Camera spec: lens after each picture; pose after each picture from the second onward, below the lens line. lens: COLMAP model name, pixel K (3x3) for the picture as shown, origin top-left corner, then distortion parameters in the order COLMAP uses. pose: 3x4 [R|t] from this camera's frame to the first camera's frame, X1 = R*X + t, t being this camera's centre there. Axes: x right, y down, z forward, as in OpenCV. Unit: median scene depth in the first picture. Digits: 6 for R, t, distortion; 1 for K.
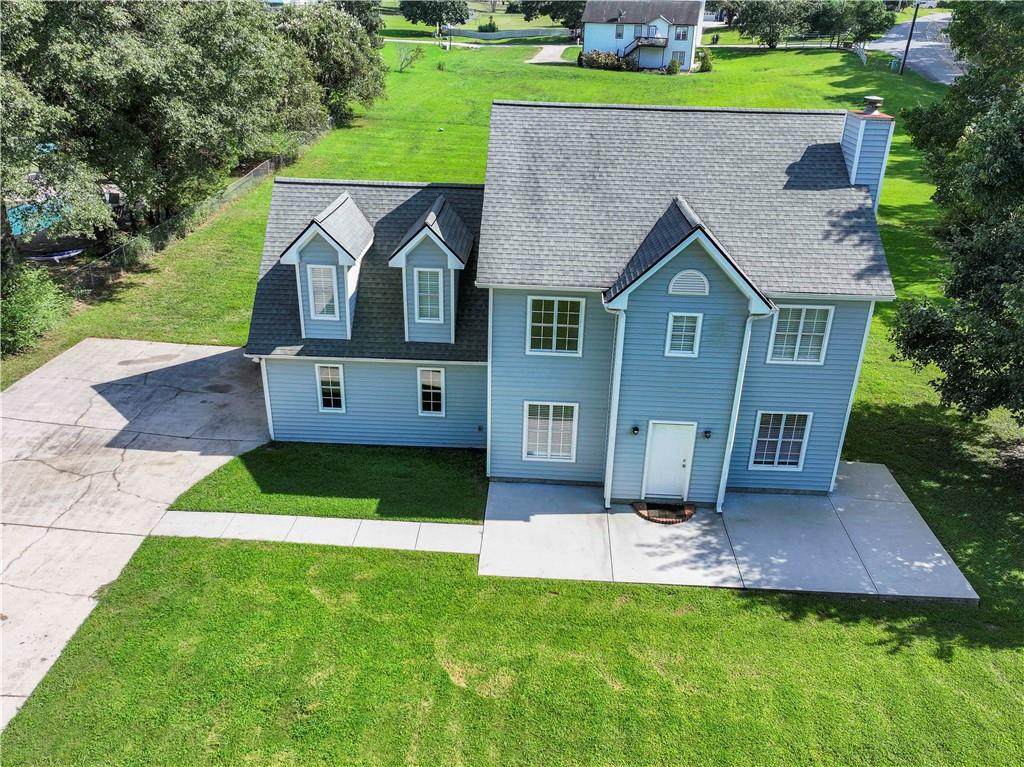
lens RADIAL K [[809.7, 0, 518.4], [0, 809.7, 378.5], [0, 0, 1]] dist [0.010037, 0.003638]
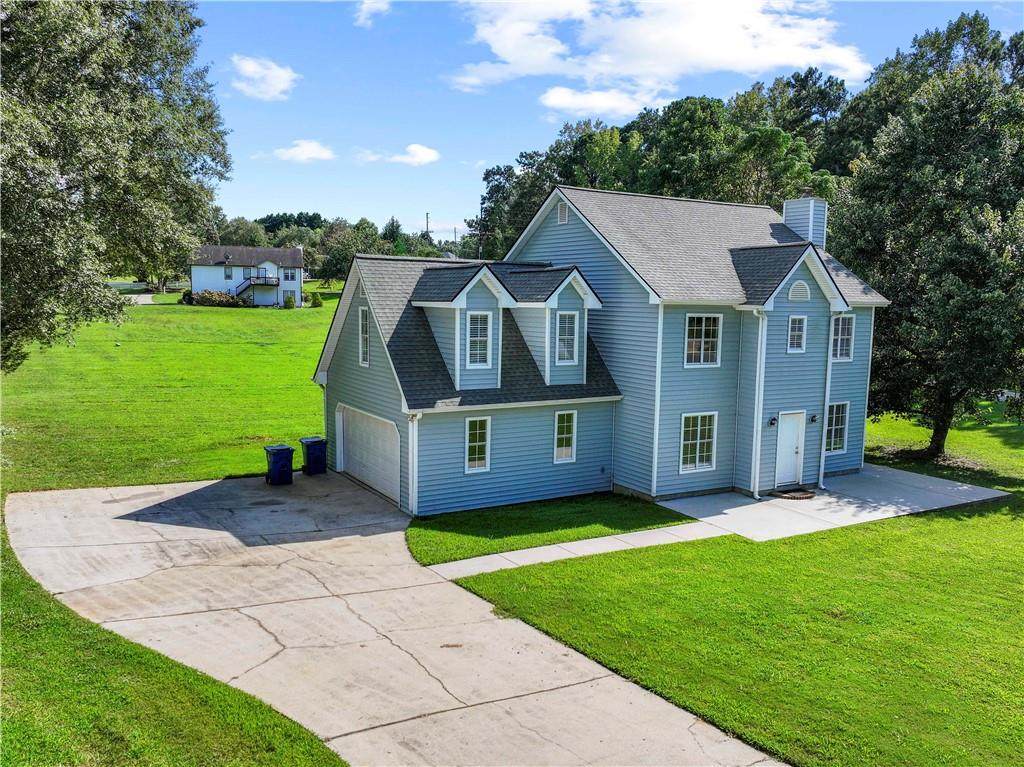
lens RADIAL K [[809.7, 0, 504.2], [0, 809.7, 384.0], [0, 0, 1]] dist [0.010037, 0.003638]
pose [[0.845522, -0.067147, 0.529702, -0.788728], [0.226145, 0.943721, -0.241348, 0.203487], [-0.483685, 0.323854, 0.813122, 0.201665]]
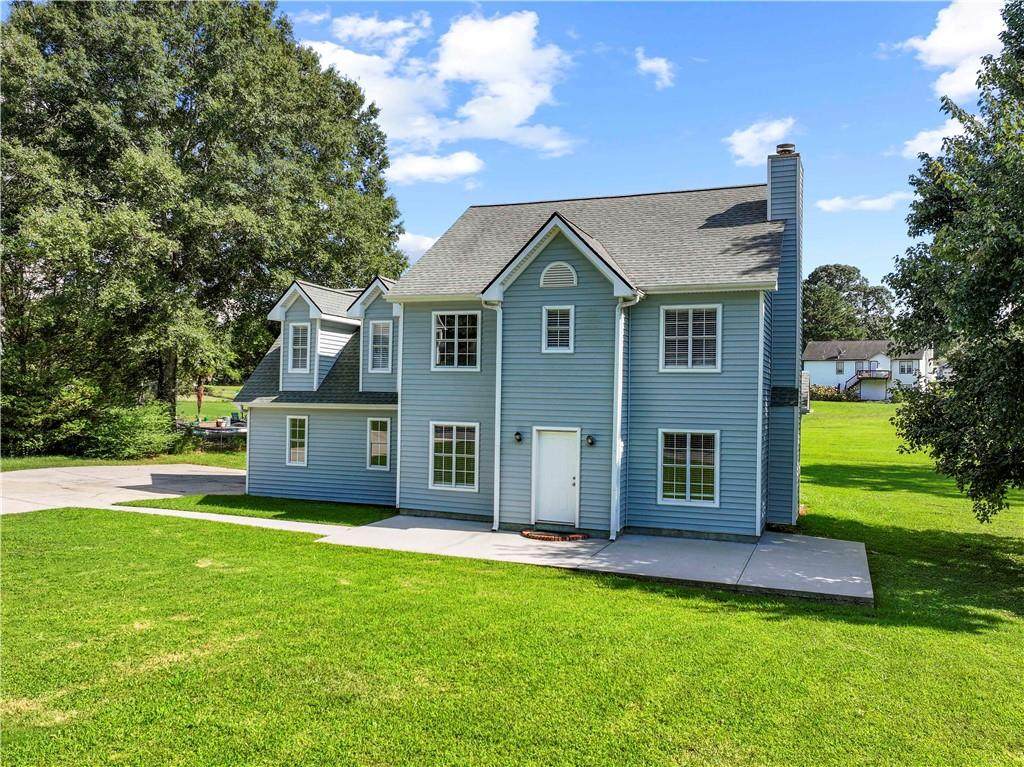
lens RADIAL K [[809.7, 0, 518.6], [0, 809.7, 387.3], [0, 0, 1]] dist [0.010037, 0.003638]
pose [[0.944943, -0.011426, -0.327035, 0.444868], [-0.132181, 0.900904, -0.413401, 0.394659], [0.299350, 0.433868, 0.849793, 0.156685]]
